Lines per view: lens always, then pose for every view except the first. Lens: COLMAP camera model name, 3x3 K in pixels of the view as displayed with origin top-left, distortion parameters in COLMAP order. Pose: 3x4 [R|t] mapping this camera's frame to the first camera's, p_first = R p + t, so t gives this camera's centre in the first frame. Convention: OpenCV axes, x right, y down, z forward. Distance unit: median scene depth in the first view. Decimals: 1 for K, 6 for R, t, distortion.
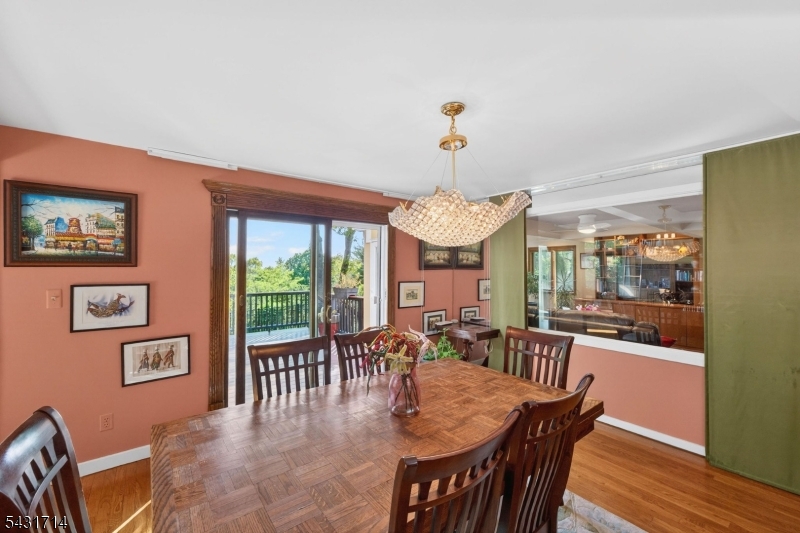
lens RADIAL K [[324.7, 0, 403.6], [0, 324.7, 266.6], [0, 0, 1]] dist [-0.002522, -0.000073]
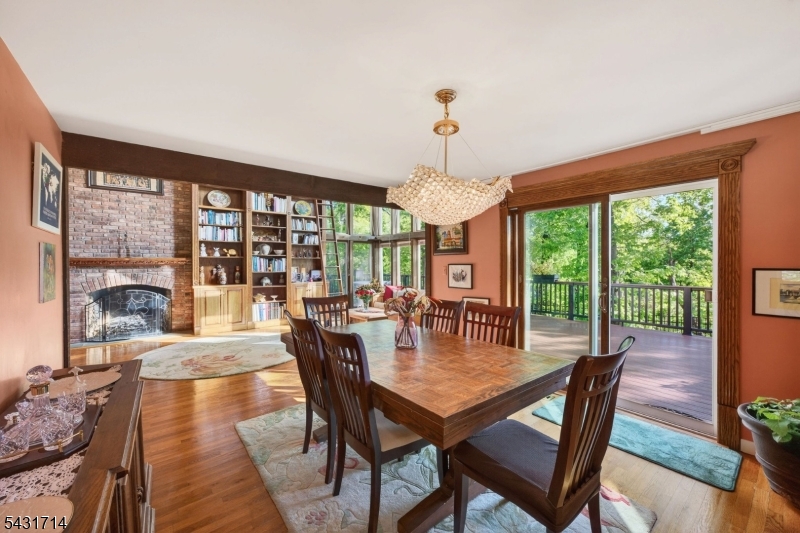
lens RADIAL K [[324.7, 0, 401.9], [0, 324.7, 264.7], [0, 0, 1]] dist [-0.002522, -0.000073]
pose [[0.021474, 0.000530, -0.999769, 0.972023], [0.012518, 0.999921, 0.000799, 0.054795], [0.999691, -0.012533, 0.021465, 0.653317]]
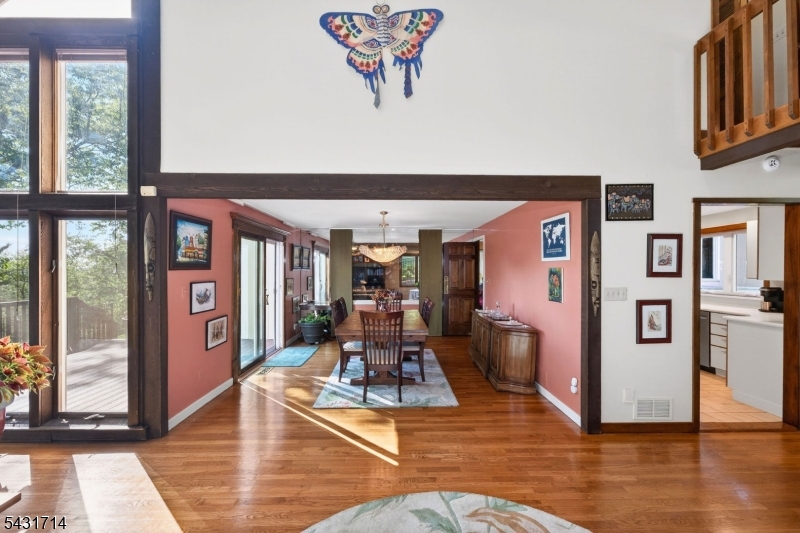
lens RADIAL K [[324.7, 0, 398.3], [0, 324.7, 269.2], [0, 0, 1]] dist [-0.002522, -0.000073]
pose [[0.598196, -0.003750, 0.801341, -1.608167], [0.000177, 0.999990, 0.004548, -0.009825], [-0.801350, -0.002578, 0.598190, -0.612165]]
